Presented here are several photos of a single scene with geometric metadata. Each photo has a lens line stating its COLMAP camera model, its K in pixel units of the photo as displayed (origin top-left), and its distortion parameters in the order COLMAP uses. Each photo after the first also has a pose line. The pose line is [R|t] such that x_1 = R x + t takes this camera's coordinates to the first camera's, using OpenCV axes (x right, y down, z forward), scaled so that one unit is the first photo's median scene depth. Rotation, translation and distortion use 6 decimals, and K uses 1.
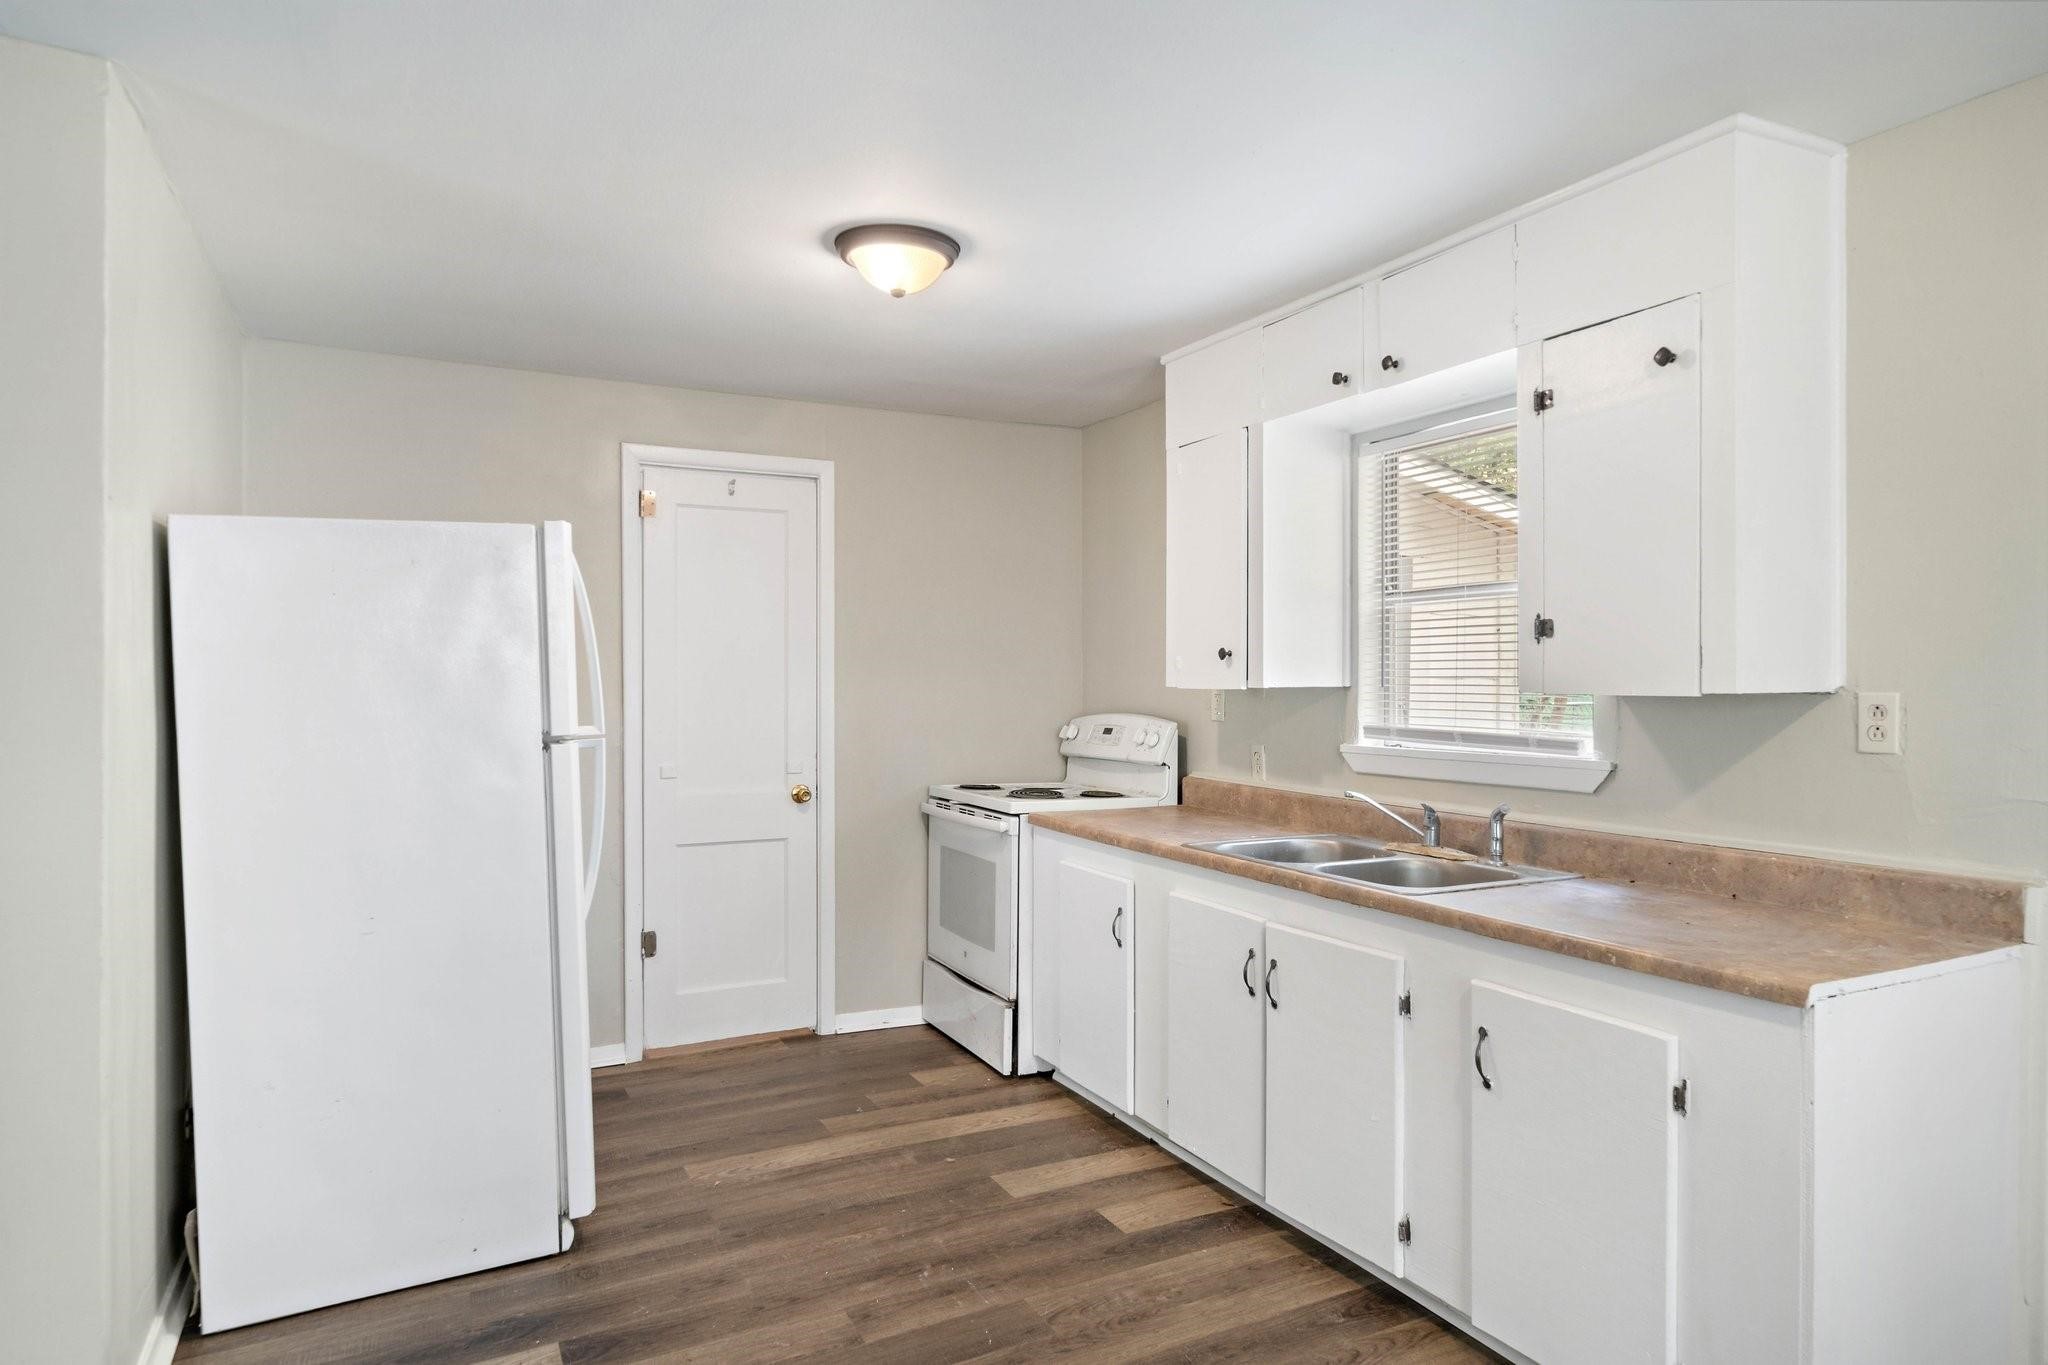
lens RADIAL K [[1207.2, 0, 1020.9], [0, 1207.2, 692.3], [0, 0, 1]] dist [-0.000320, 0.000278]
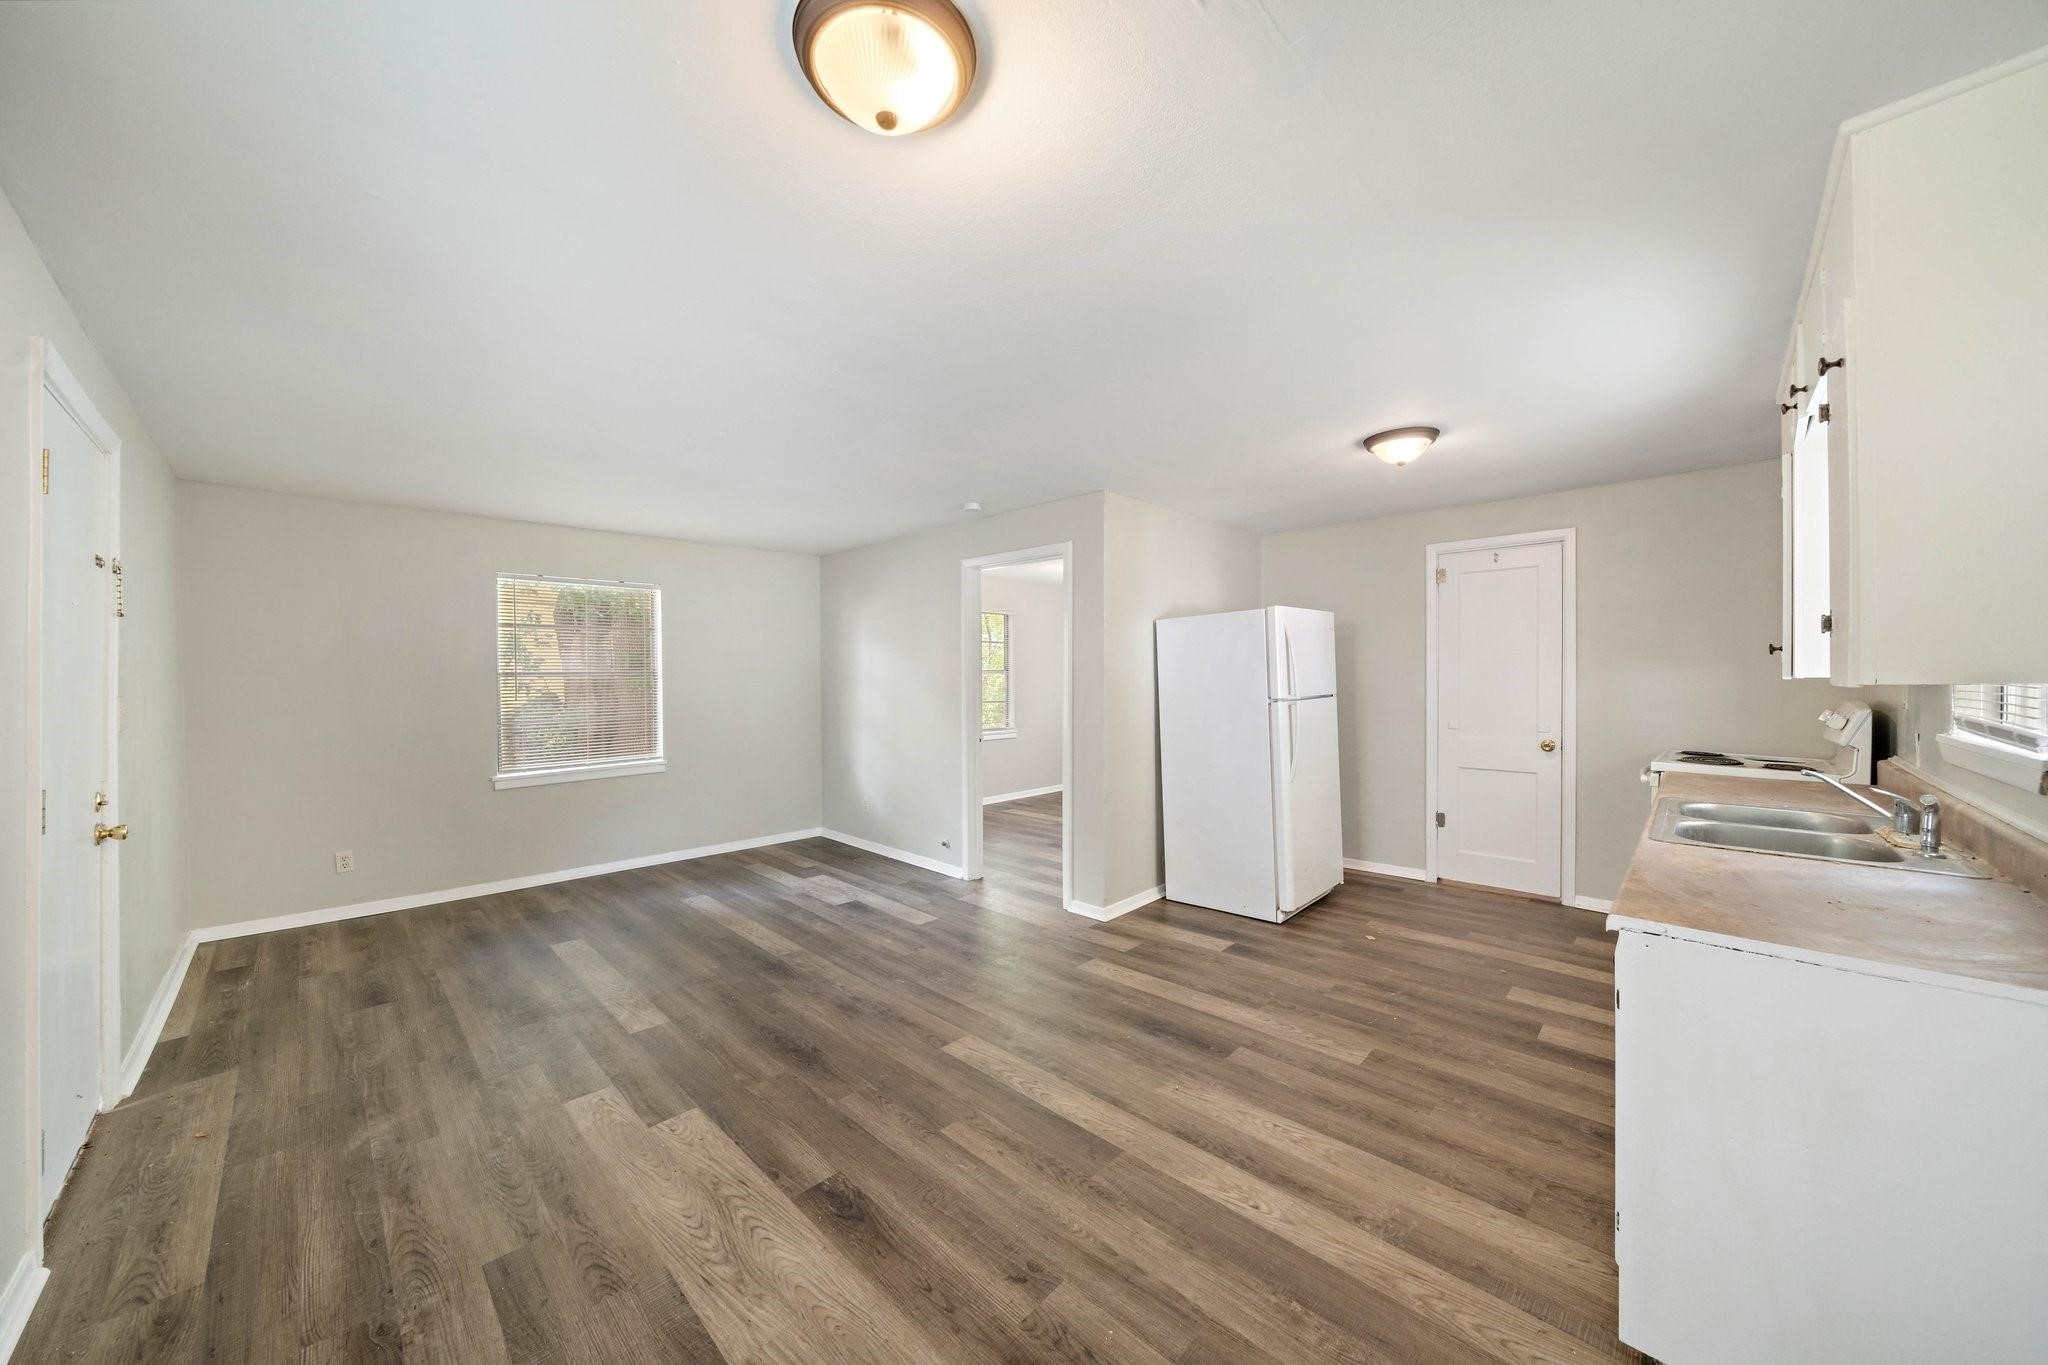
lens RADIAL K [[706.0, 0, 1030.3], [0, 706.0, 683.0], [0, 0, 1]] dist [-0.006040, -0.000124]
pose [[0.323099, 0.005827, -0.946347, 0.603193], [-0.001135, 0.999983, 0.005770, -0.001686], [0.946365, -0.000790, 0.323100, 0.096589]]
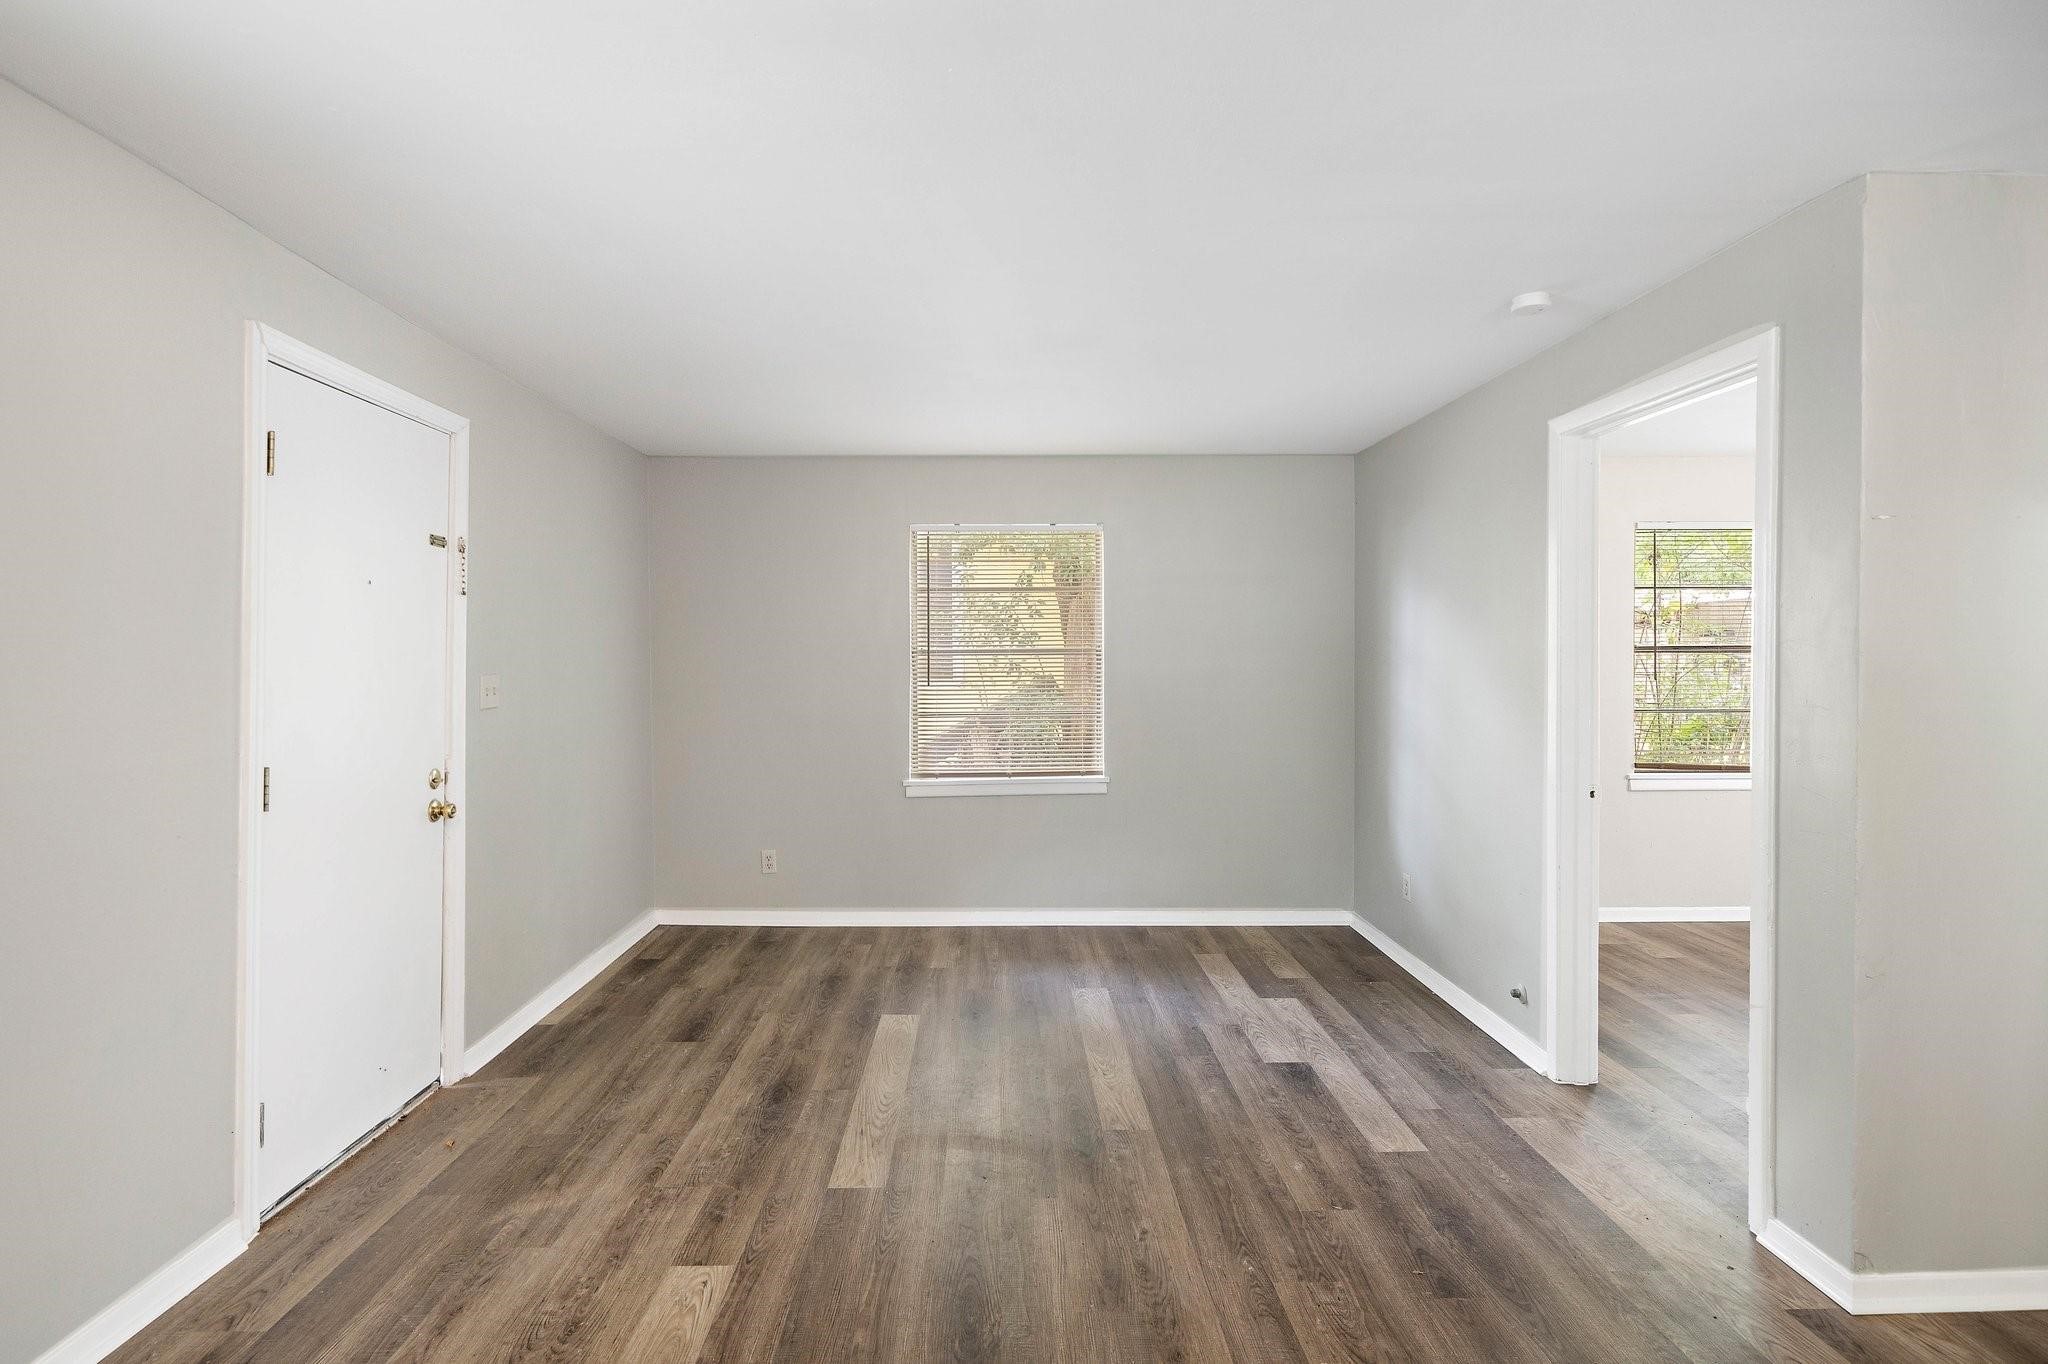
lens RADIAL K [[1028.4, 0, 1026.1], [0, 1028.4, 661.3], [0, 0, 1]] dist [0.003579, -0.000443]
pose [[-0.433404, 0.002673, -0.901196, 0.353141], [-0.008042, 0.999944, 0.006834, -0.007609], [0.901164, 0.010209, -0.433359, 0.390496]]
